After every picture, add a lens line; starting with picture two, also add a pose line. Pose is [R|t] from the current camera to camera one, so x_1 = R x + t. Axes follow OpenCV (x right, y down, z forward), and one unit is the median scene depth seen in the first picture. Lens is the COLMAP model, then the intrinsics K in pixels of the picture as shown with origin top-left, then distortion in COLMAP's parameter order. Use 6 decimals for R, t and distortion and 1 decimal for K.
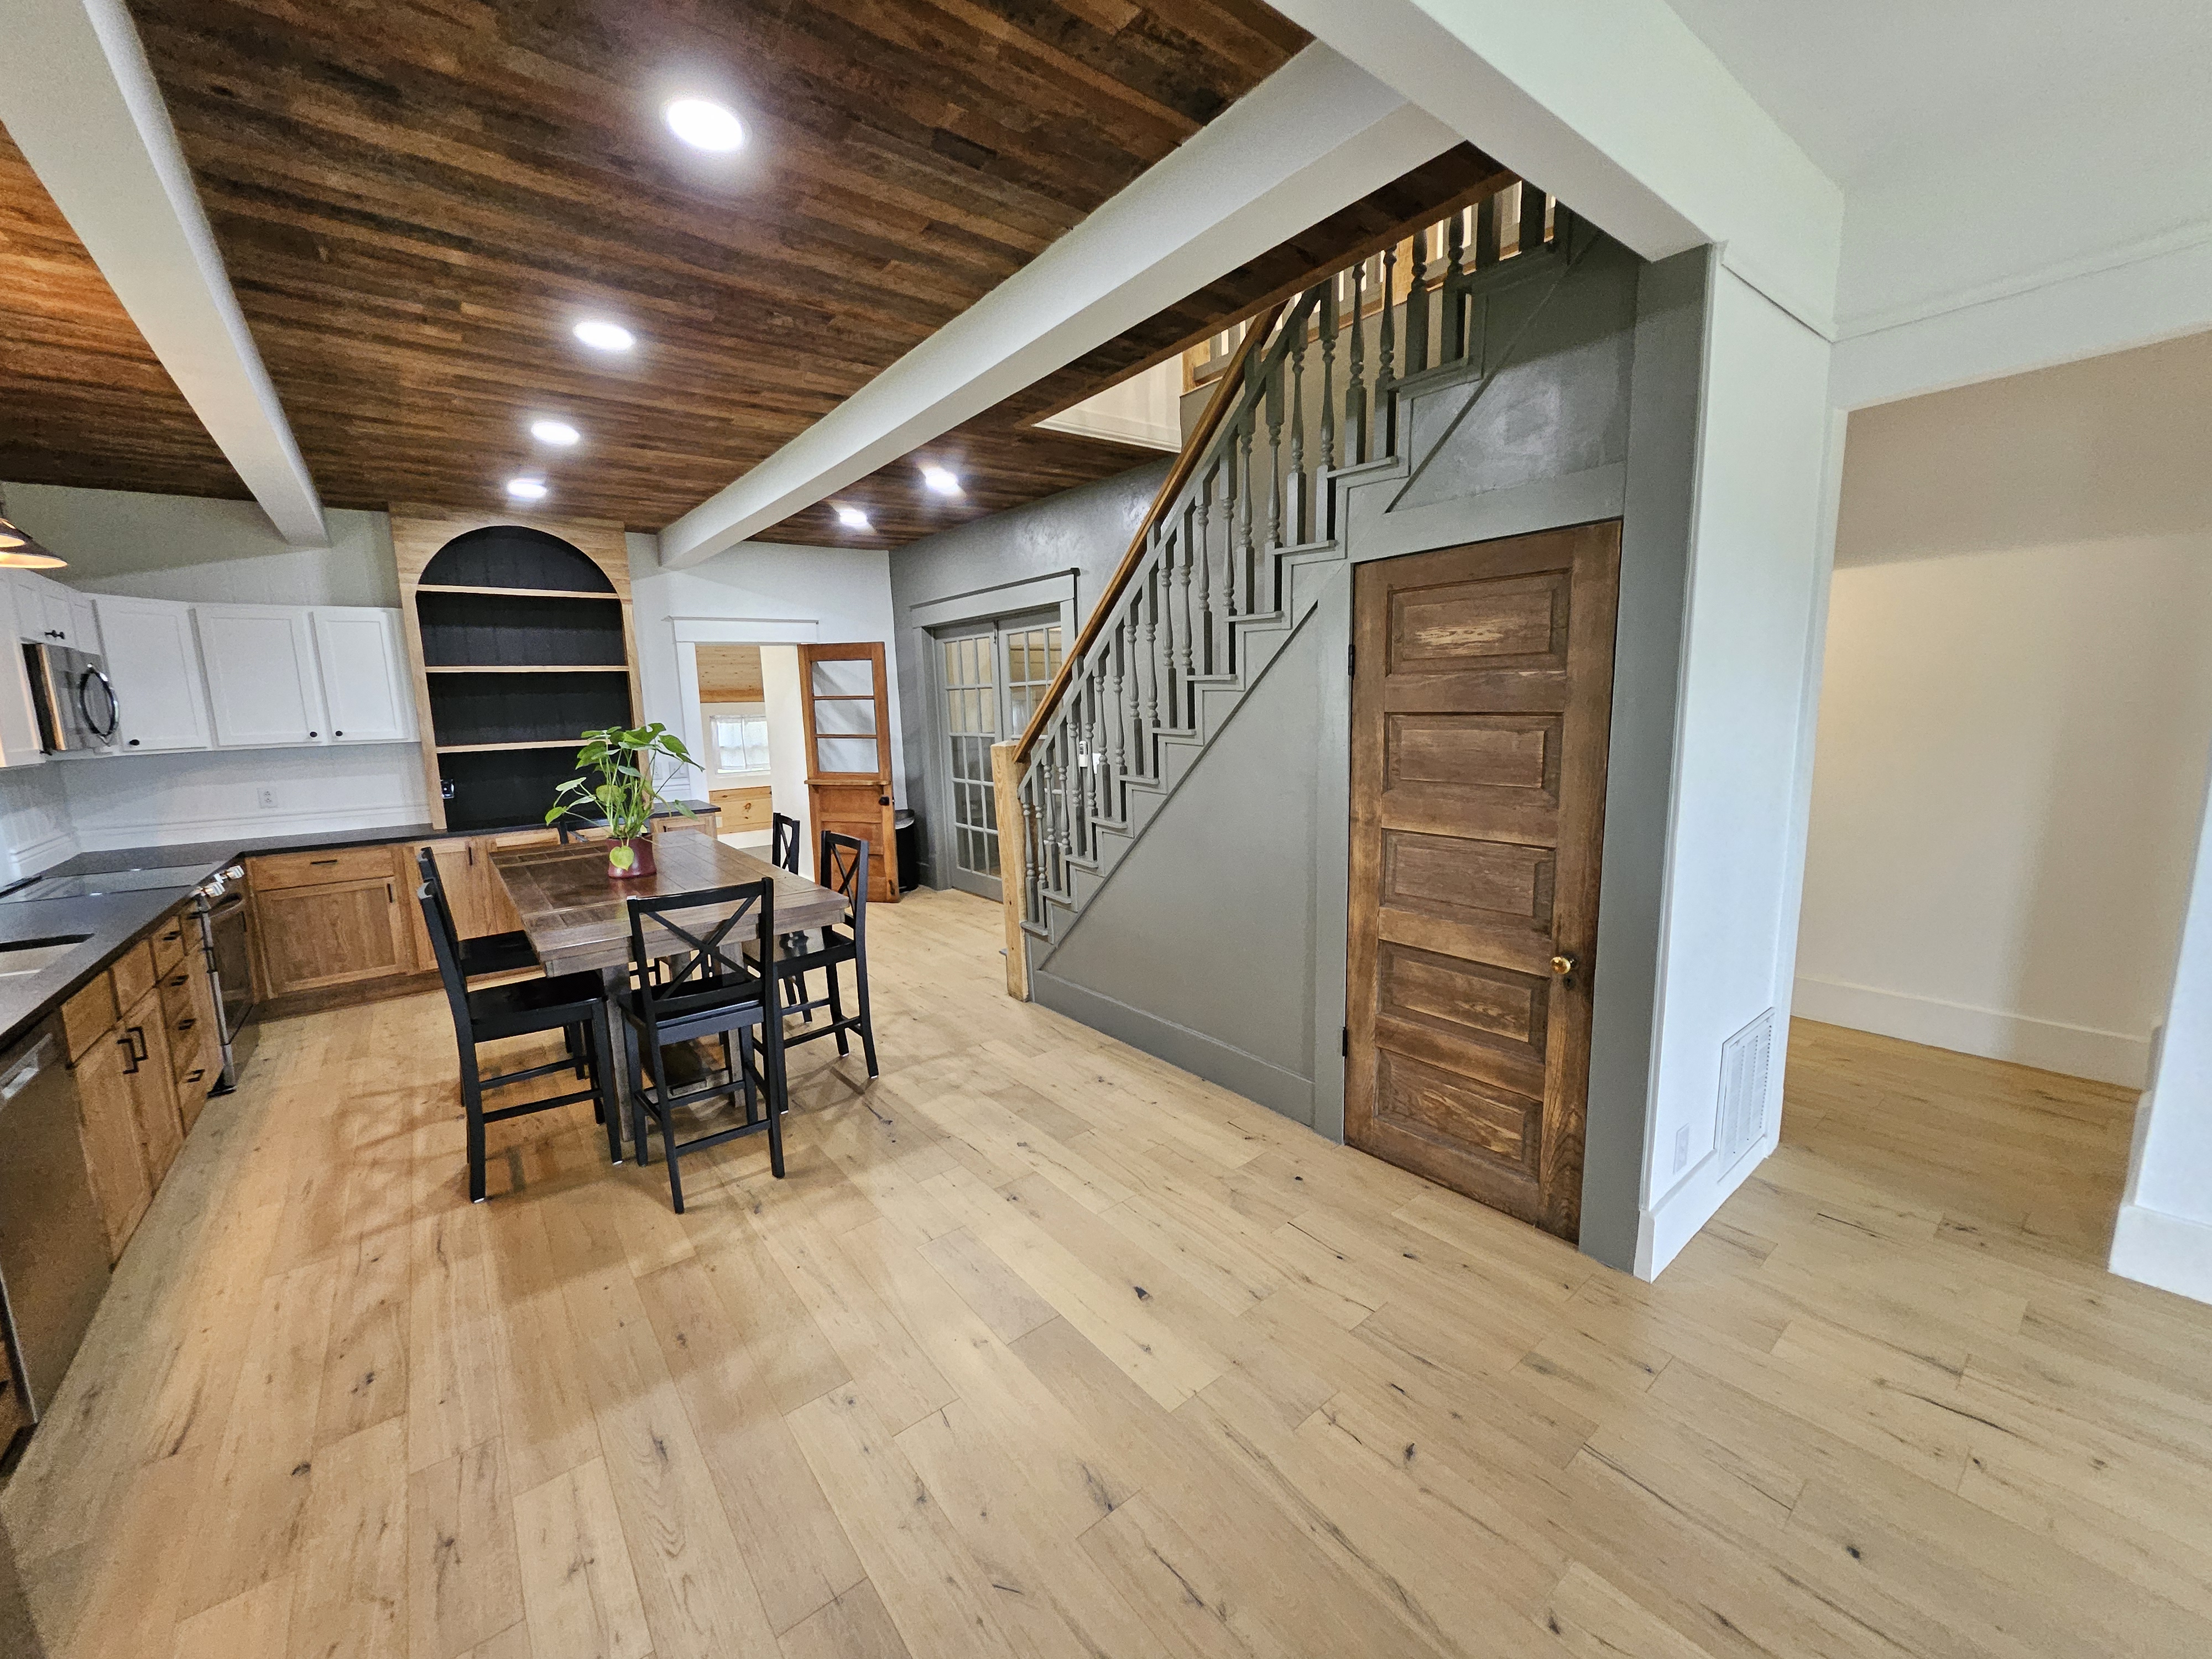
lens RADIAL K [[862.1, 0, 1102.3], [0, 862.1, 831.3], [0, 0, 1]] dist [0.003794, -0.004254]
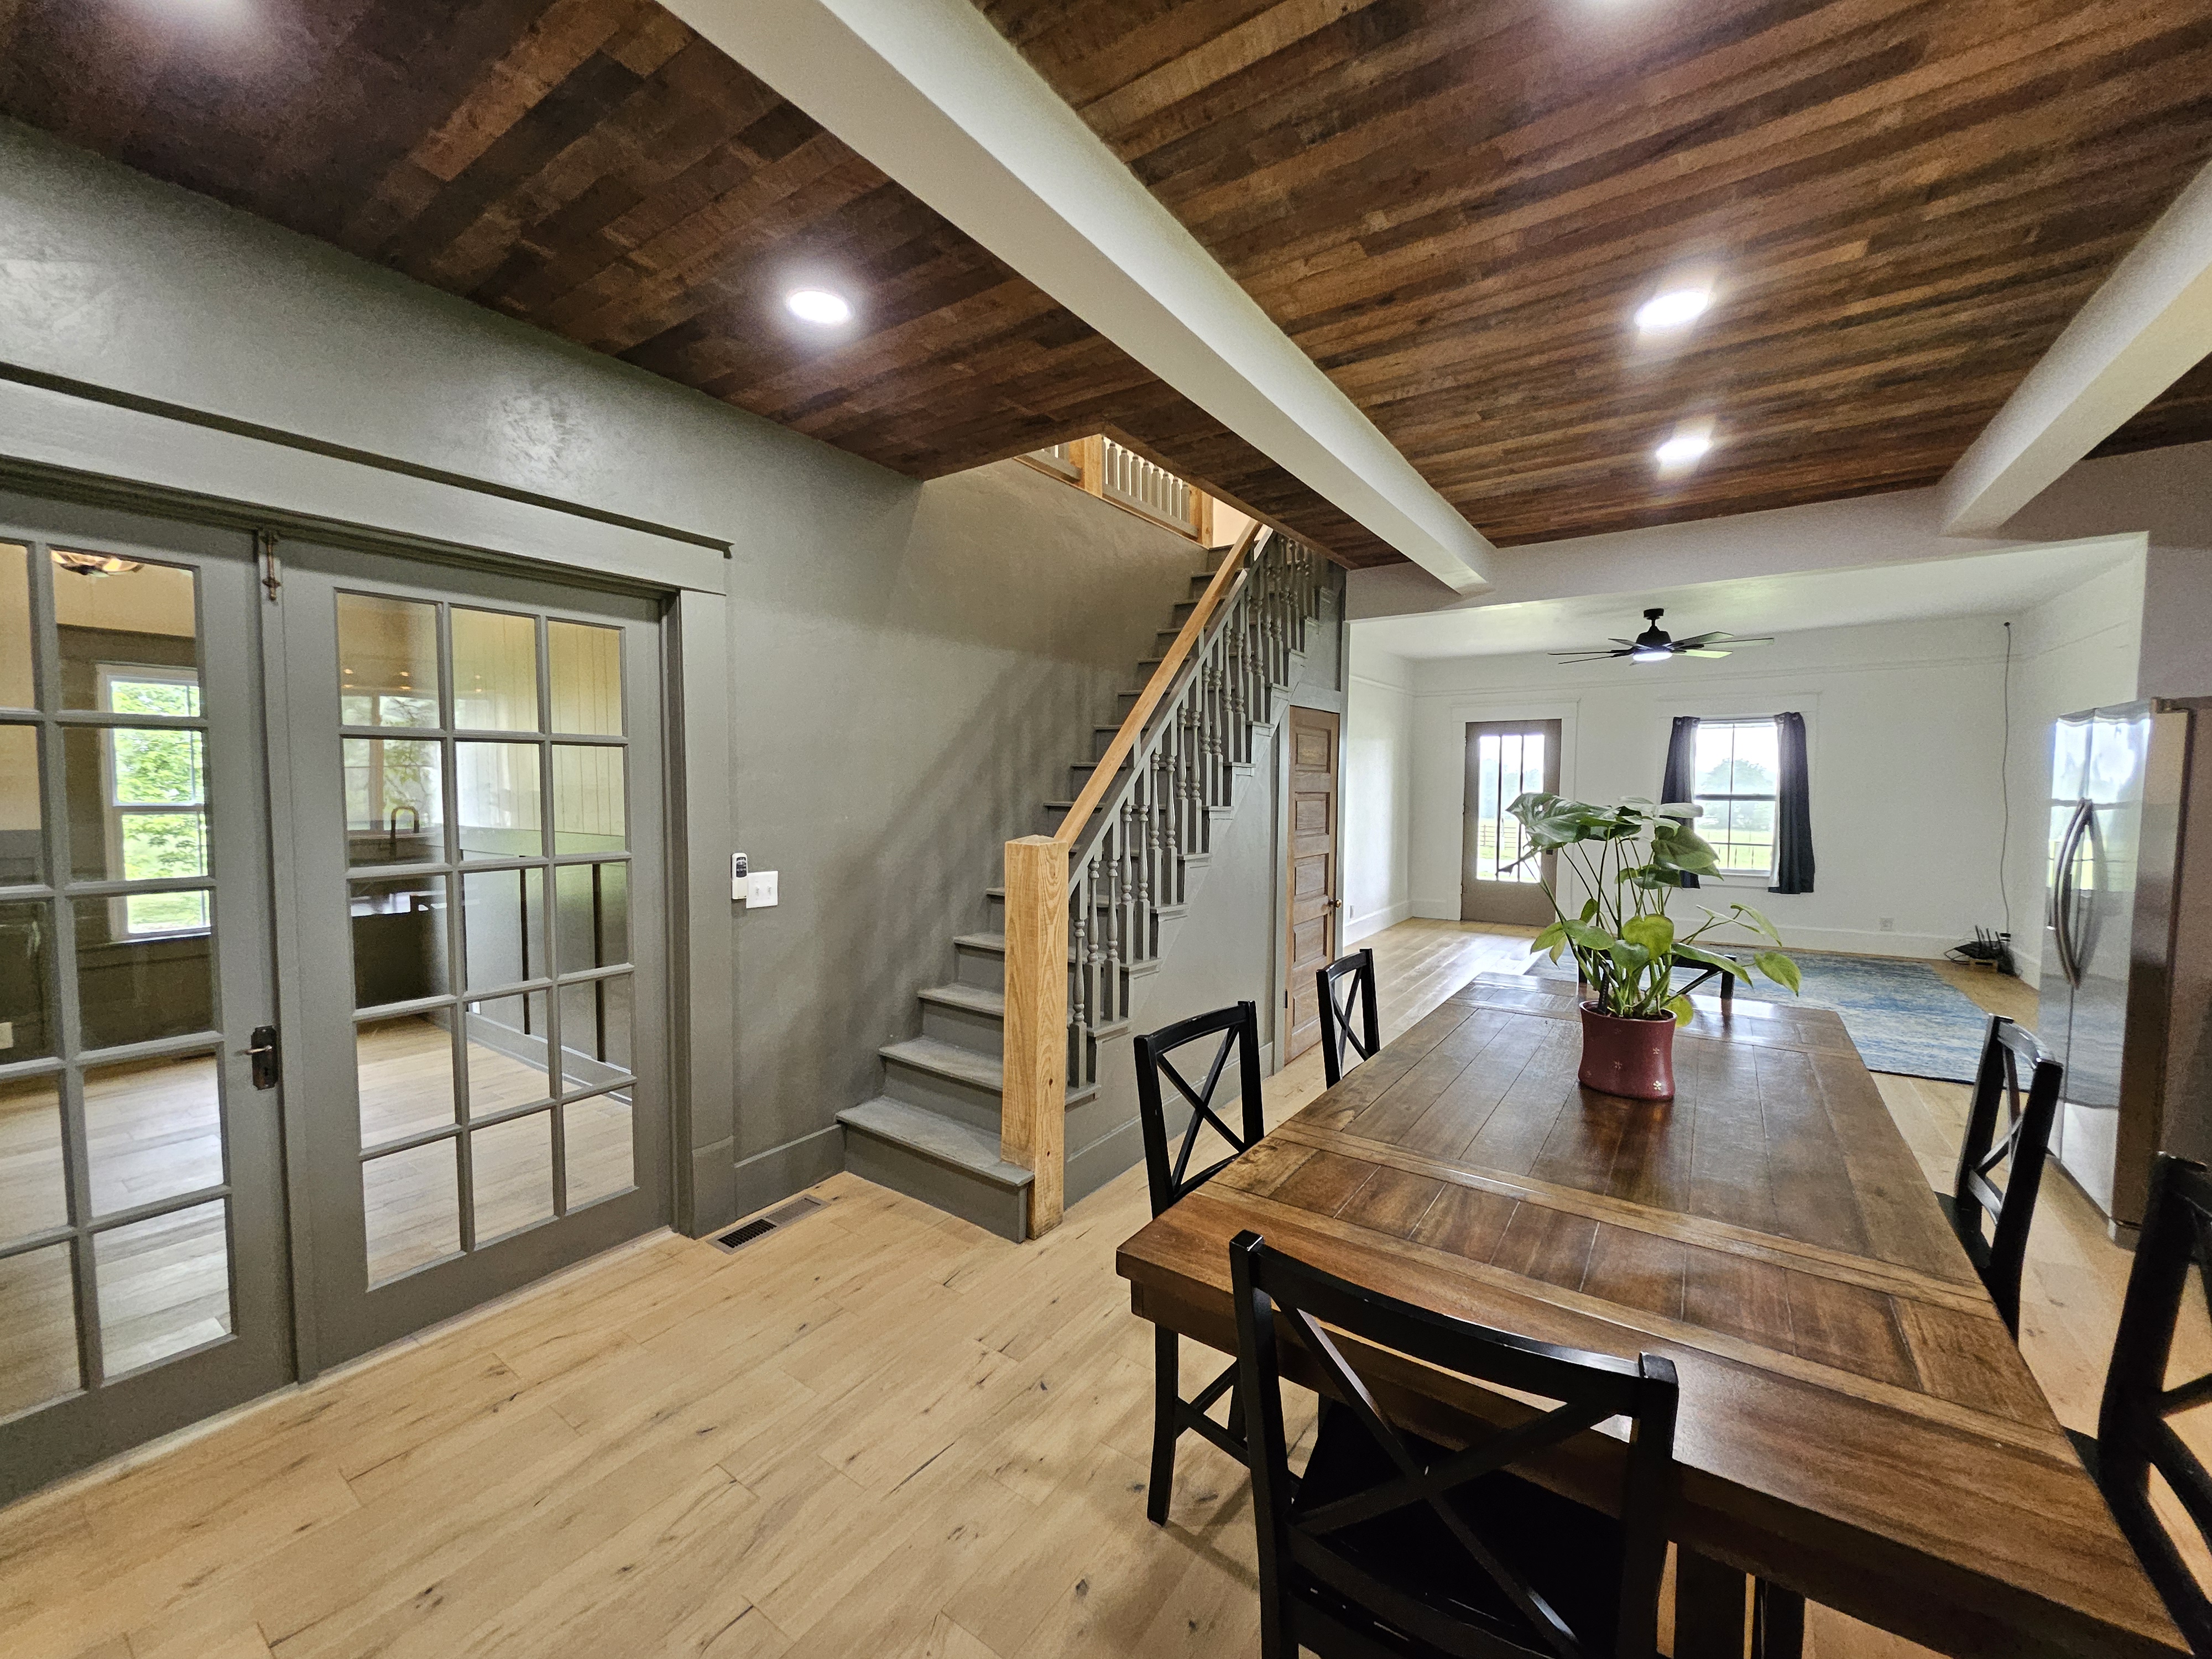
lens RADIAL K [[870.0, 0, 1103.7], [0, 870.0, 828.1], [0, 0, 1]] dist [0.001147, -0.000310]
pose [[-0.284976, -0.016599, 0.958391, -1.016186], [0.156620, 0.985606, 0.063642, -0.193179], [-0.945653, 0.168240, -0.278274, 1.517544]]
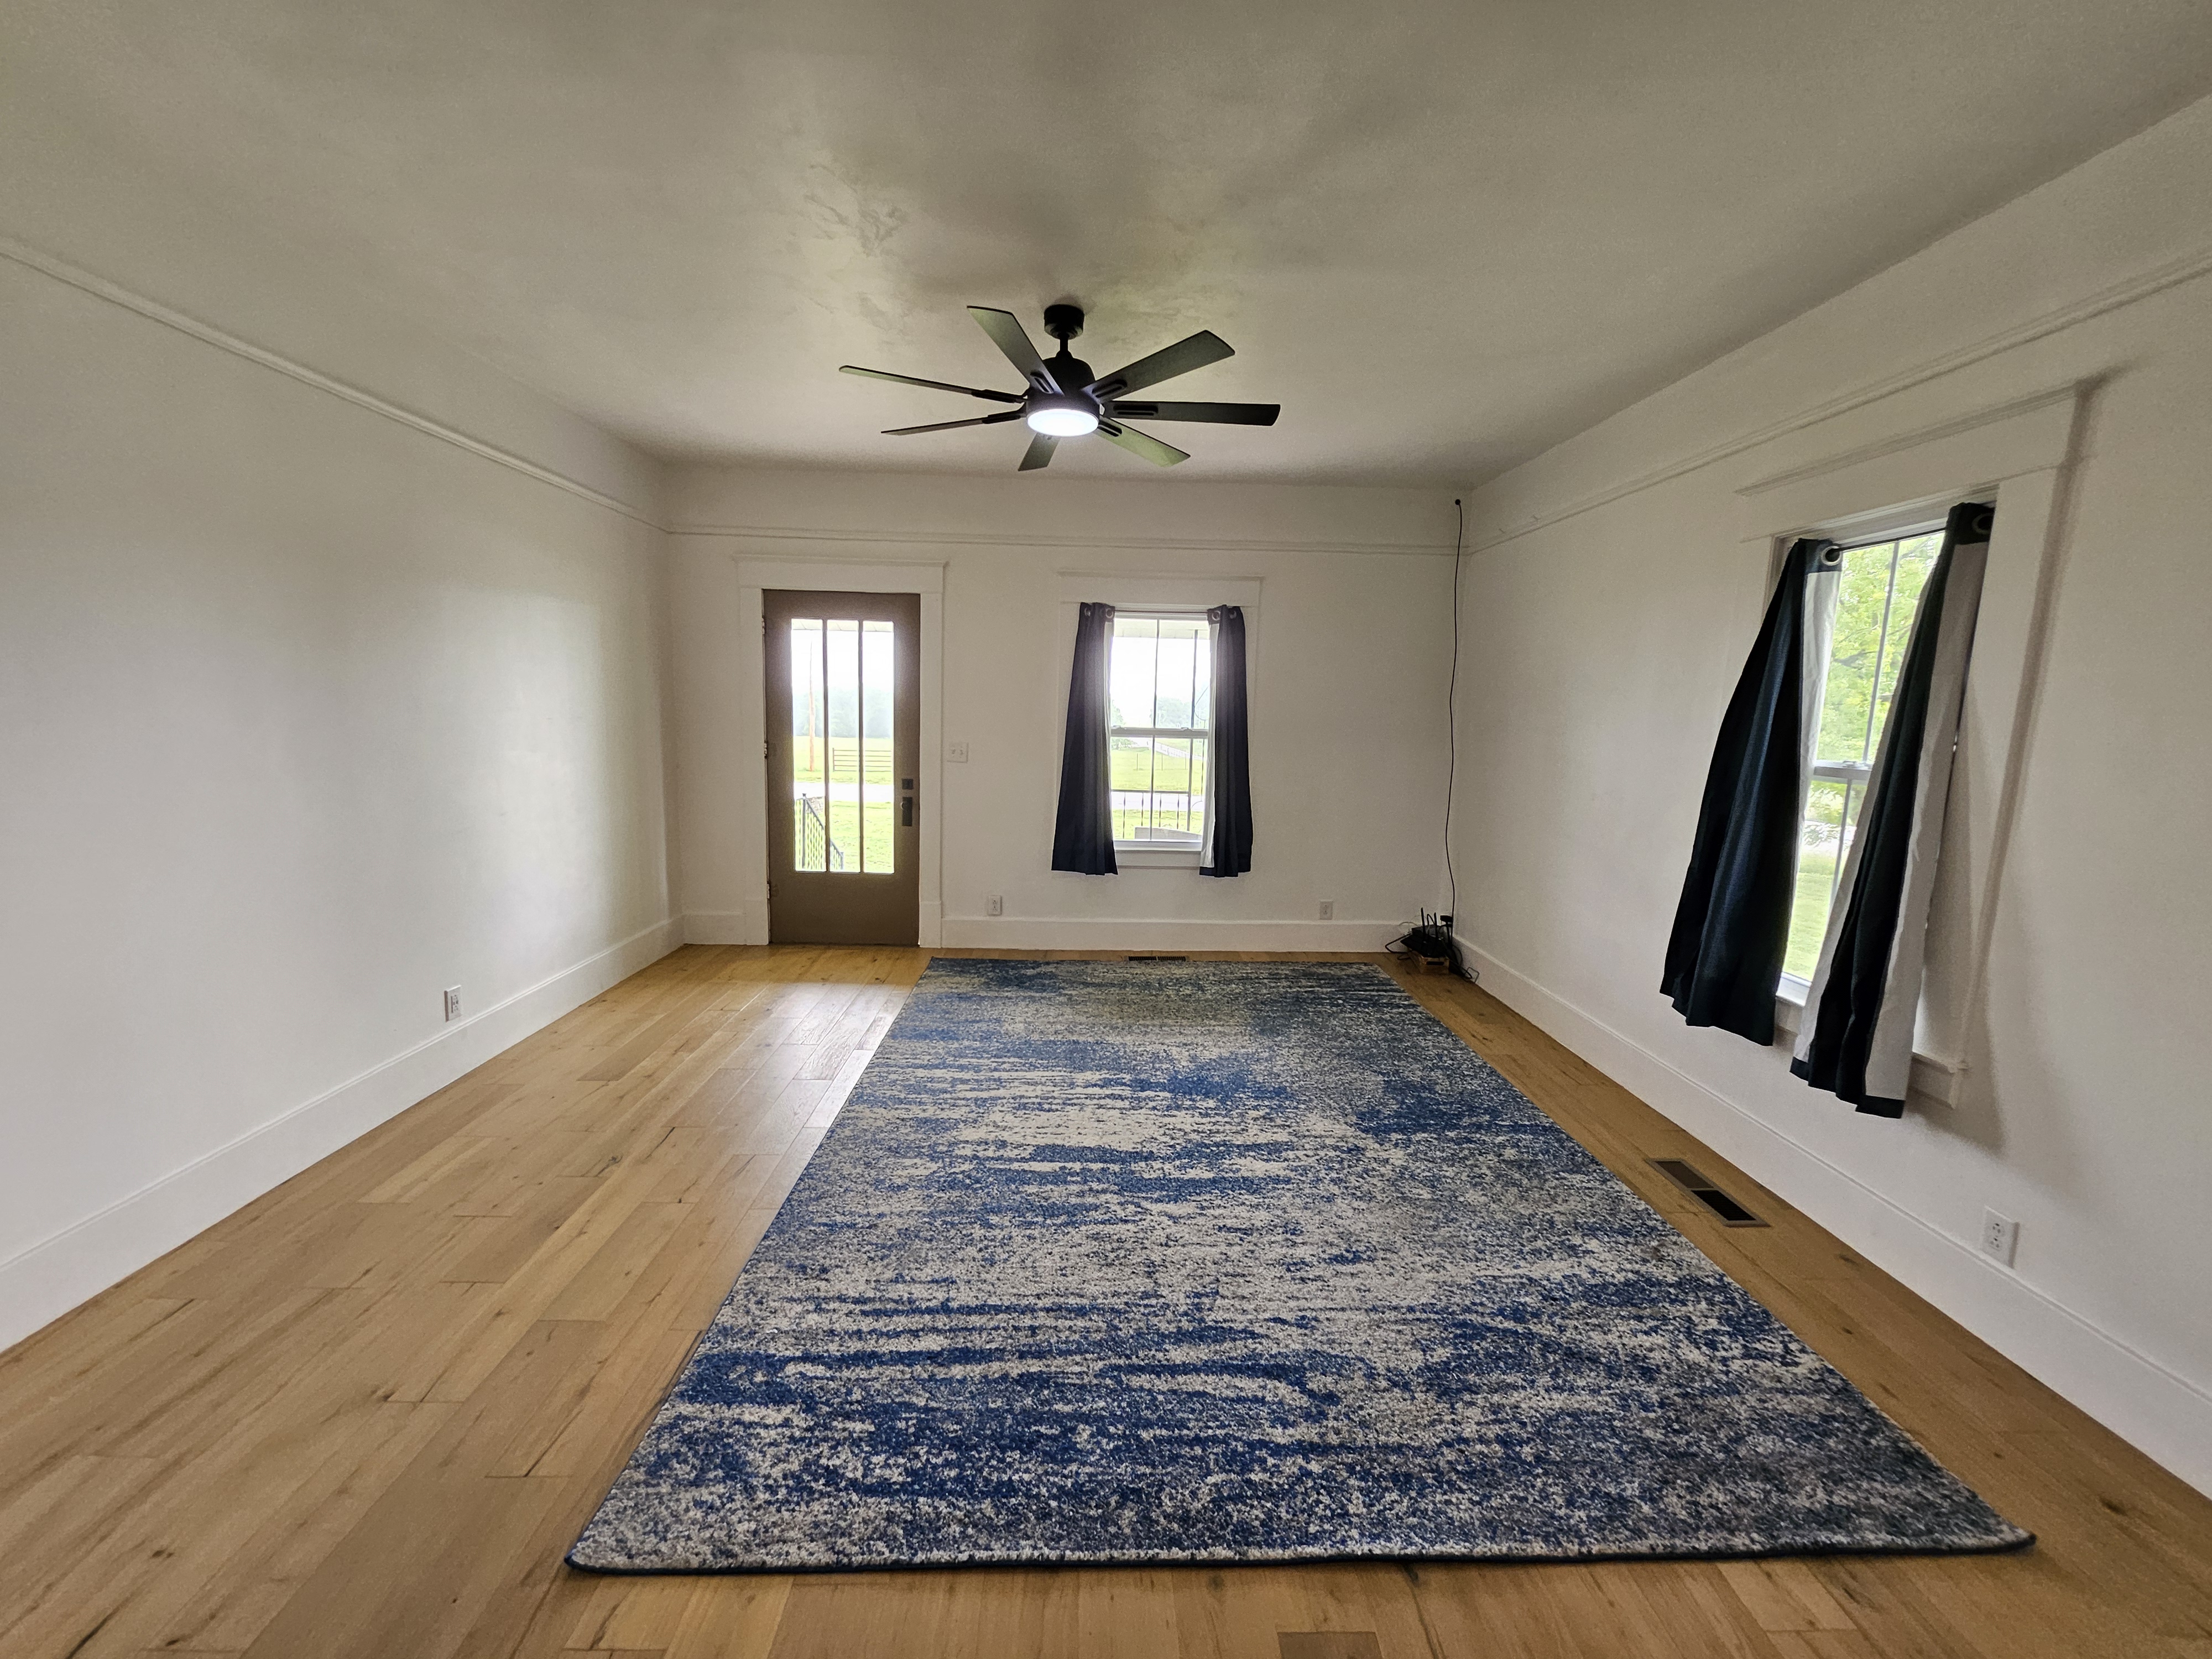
lens RADIAL K [[873.0, 0, 1099.9], [0, 873.0, 827.8], [0, 0, 1]] dist [0.001121, -0.000088]
pose [[-0.800678, -0.066577, 0.595385, -0.069760], [0.094485, 0.967336, 0.235233, -0.067241], [-0.591598, 0.244600, -0.768233, 0.503891]]
